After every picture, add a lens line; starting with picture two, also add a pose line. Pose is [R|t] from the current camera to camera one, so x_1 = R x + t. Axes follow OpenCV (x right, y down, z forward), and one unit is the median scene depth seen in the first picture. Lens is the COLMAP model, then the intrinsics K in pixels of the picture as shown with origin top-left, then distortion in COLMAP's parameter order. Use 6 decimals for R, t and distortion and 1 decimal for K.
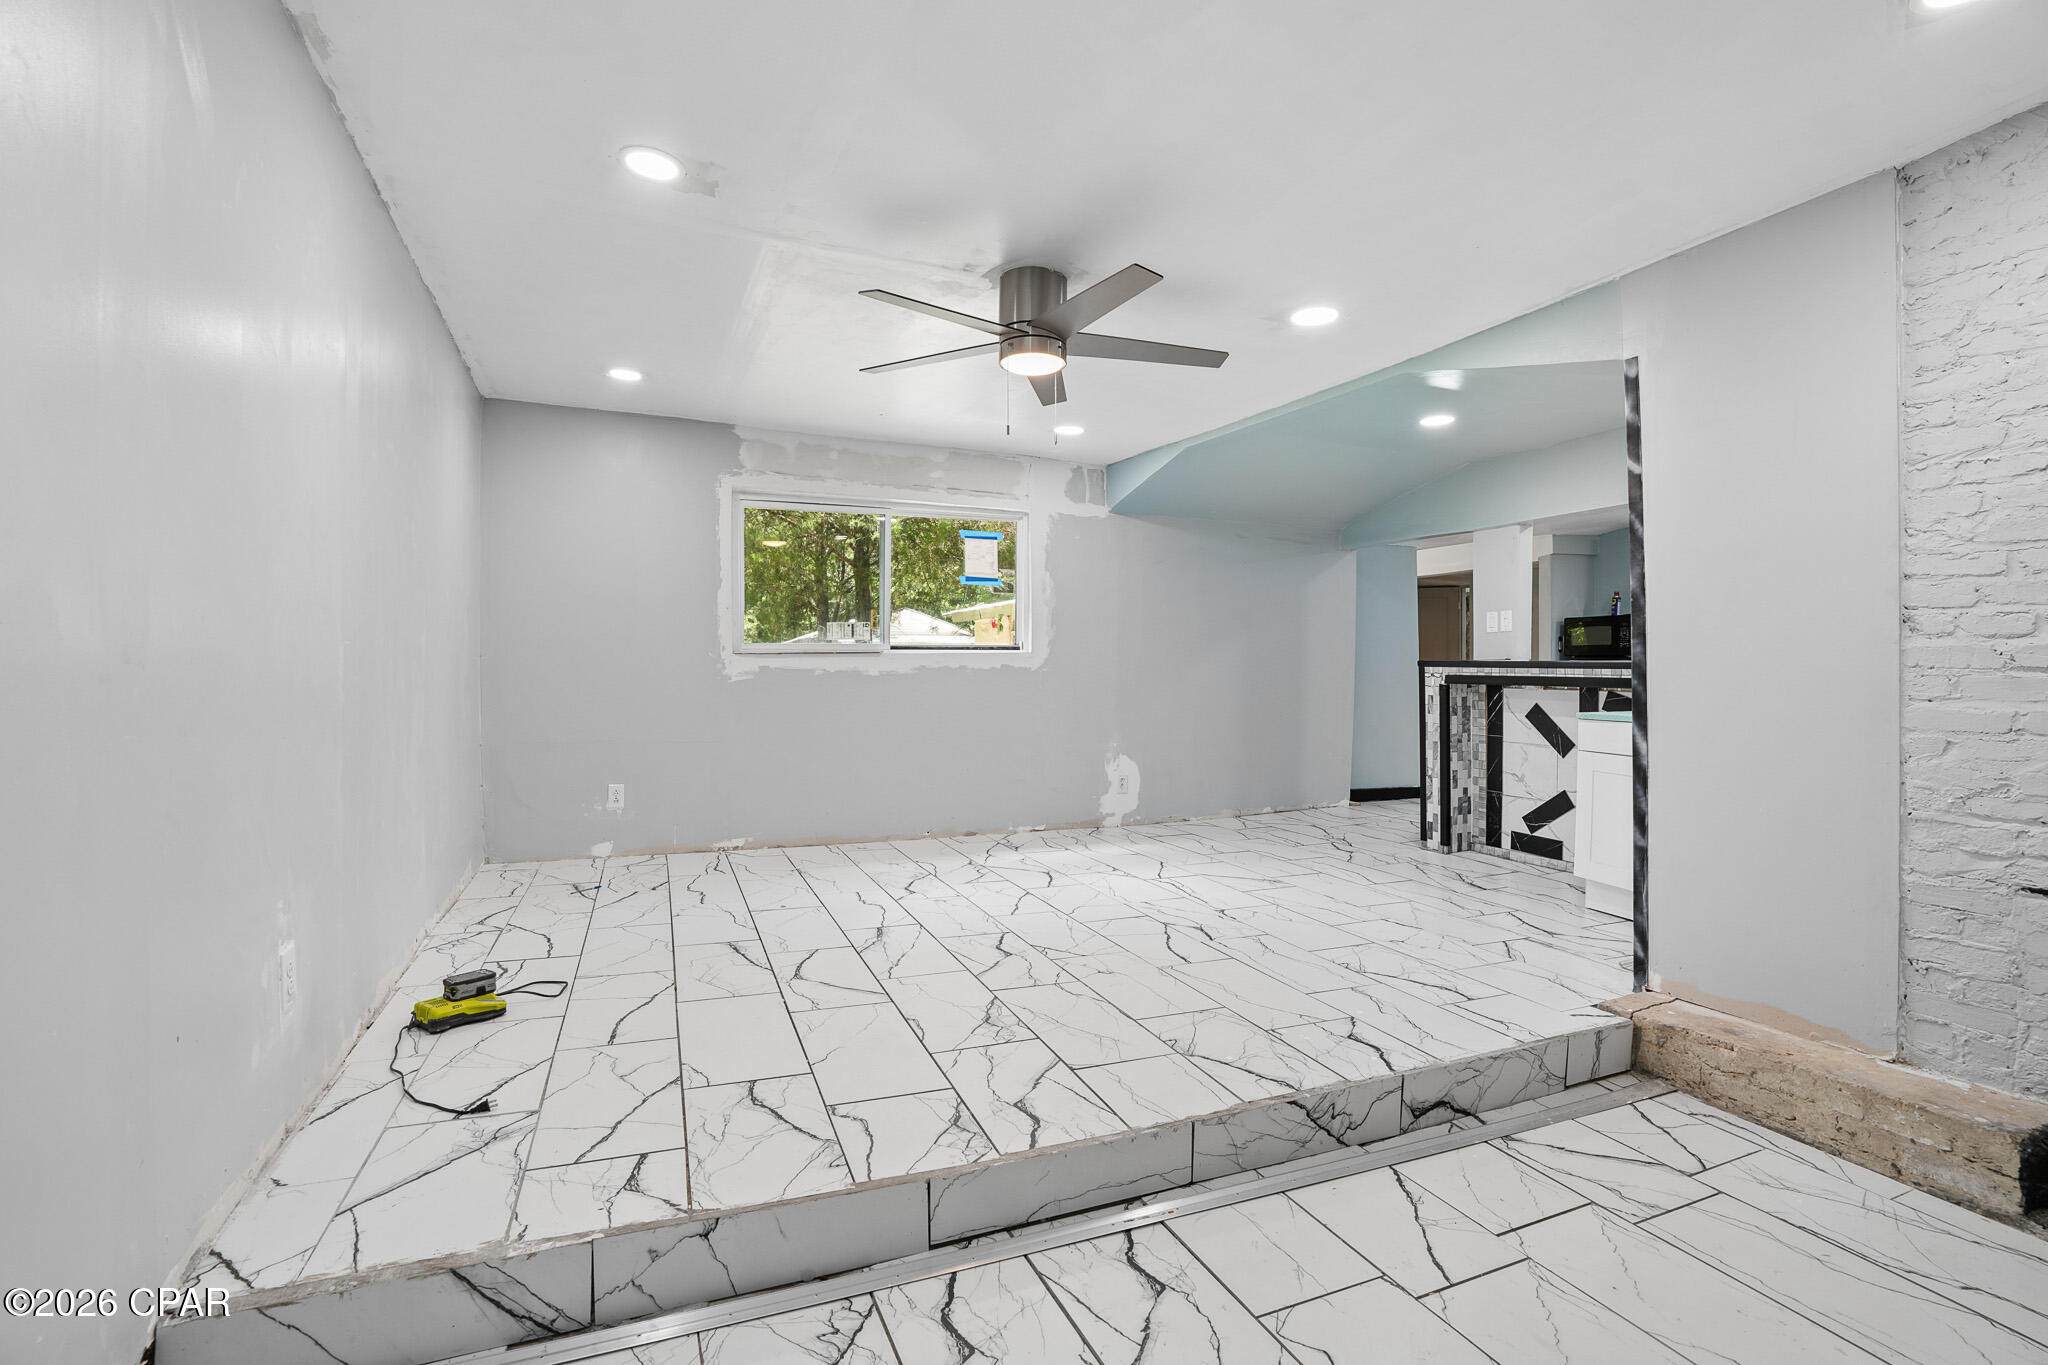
lens RADIAL K [[943.5, 0, 1009.3], [0, 943.5, 670.1], [0, 0, 1]] dist [-0.067869, 0.025261]
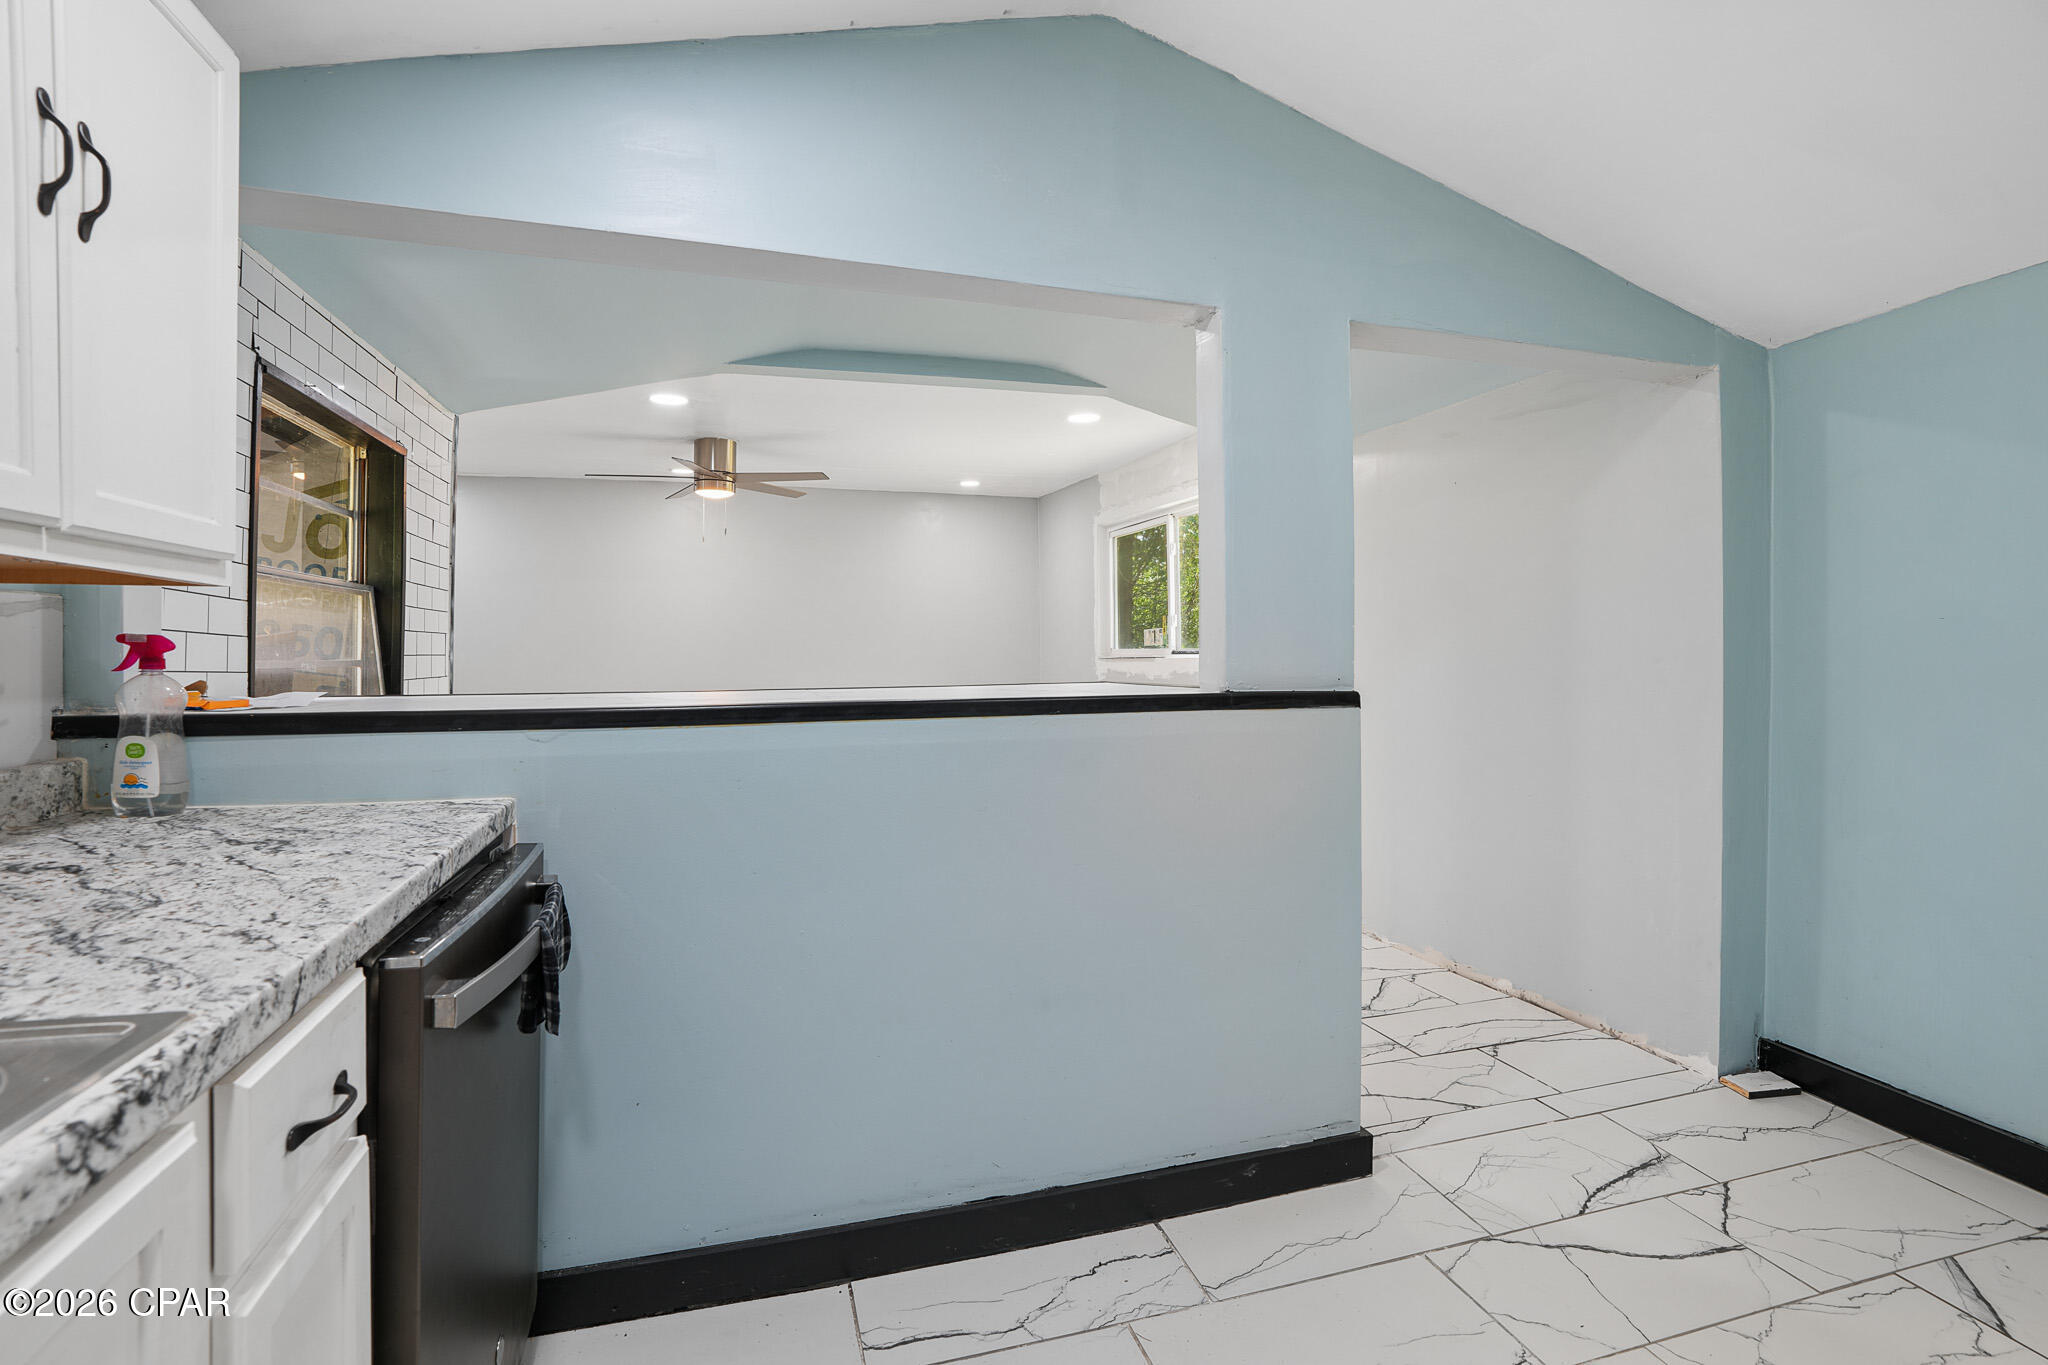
lens RADIAL K [[961.8, 0, 1003.2], [0, 961.8, 647.6], [0, 0, 1]] dist [-0.071649, 0.027235]
pose [[-0.094182, -0.002050, -0.995553, 1.550471], [-0.002889, 0.999994, -0.001786, -0.045411], [0.995551, 0.002708, -0.094187, 1.566399]]
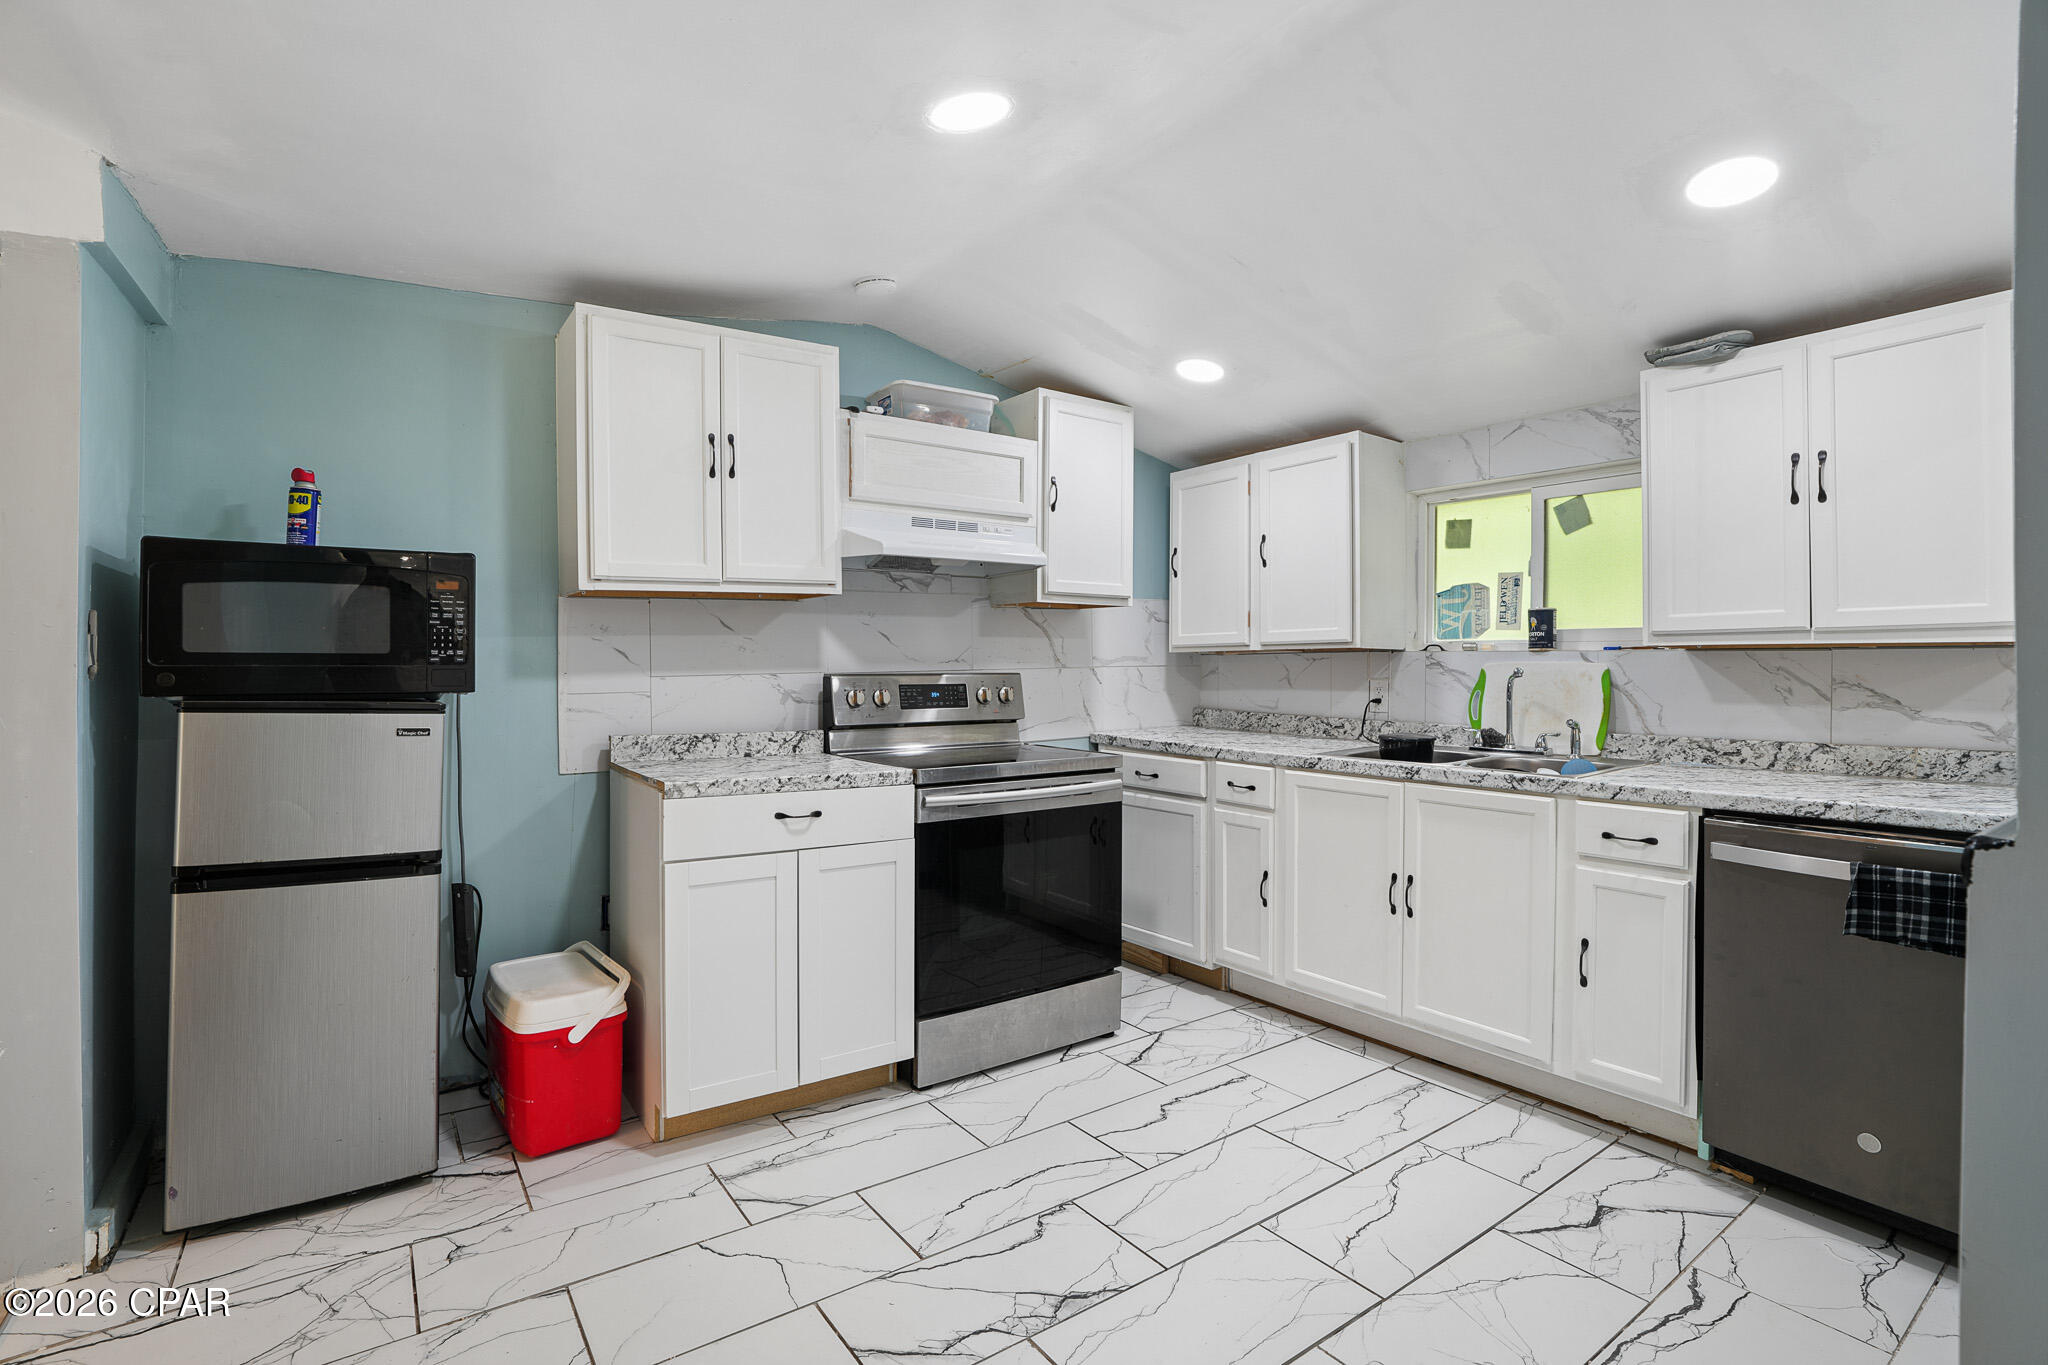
lens RADIAL K [[943.5, 0, 1009.3], [0, 943.5, 670.1], [0, 0, 1]] dist [-0.067869, 0.025261]
pose [[-0.236105, -0.003216, 0.971722, 0.778906], [0.000724, 0.999994, 0.003486, -0.054203], [-0.971727, 0.001526, -0.236101, 2.003303]]
